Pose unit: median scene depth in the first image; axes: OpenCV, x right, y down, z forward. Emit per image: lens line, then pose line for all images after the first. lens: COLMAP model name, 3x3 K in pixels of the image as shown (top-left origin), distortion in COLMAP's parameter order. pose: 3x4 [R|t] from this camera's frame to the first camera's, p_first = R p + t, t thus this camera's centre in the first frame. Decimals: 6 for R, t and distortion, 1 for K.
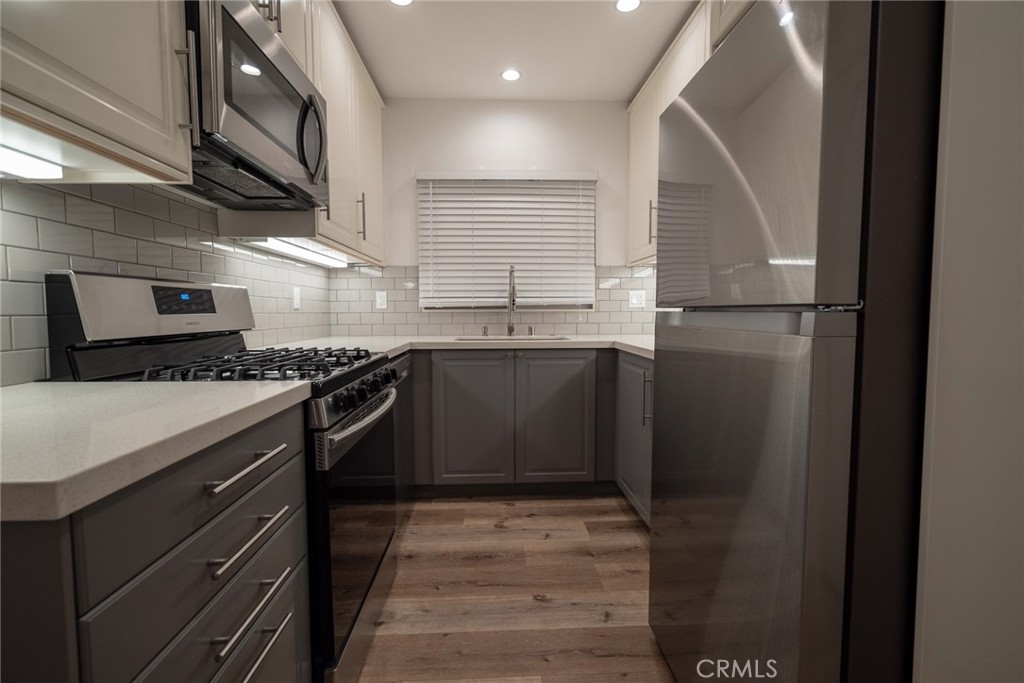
lens RADIAL K [[460.1, 0, 512.0], [0, 460.1, 341.5], [0, 0, 1]] dist [-0.001854, 0.000586]
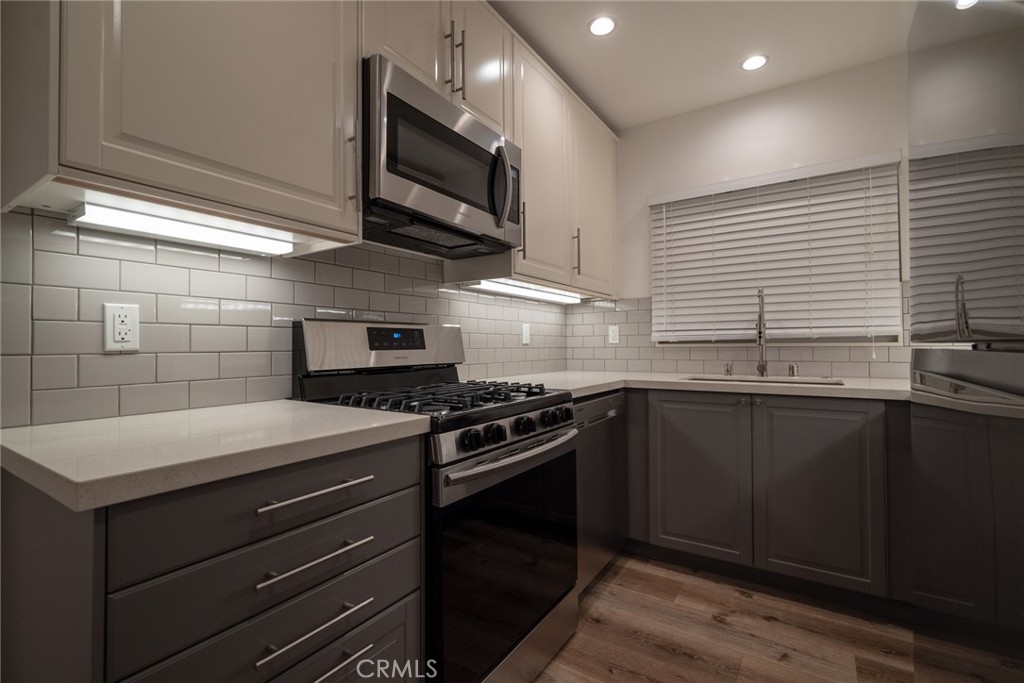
lens RADIAL K [[460.1, 0, 512.0], [0, 460.1, 341.5], [0, 0, 1]] dist [-0.001854, 0.000586]
pose [[0.809289, -0.006997, -0.587369, 0.134217], [-0.035551, 0.997513, -0.060865, -0.010244], [0.586334, 0.070139, 0.807027, 0.111168]]
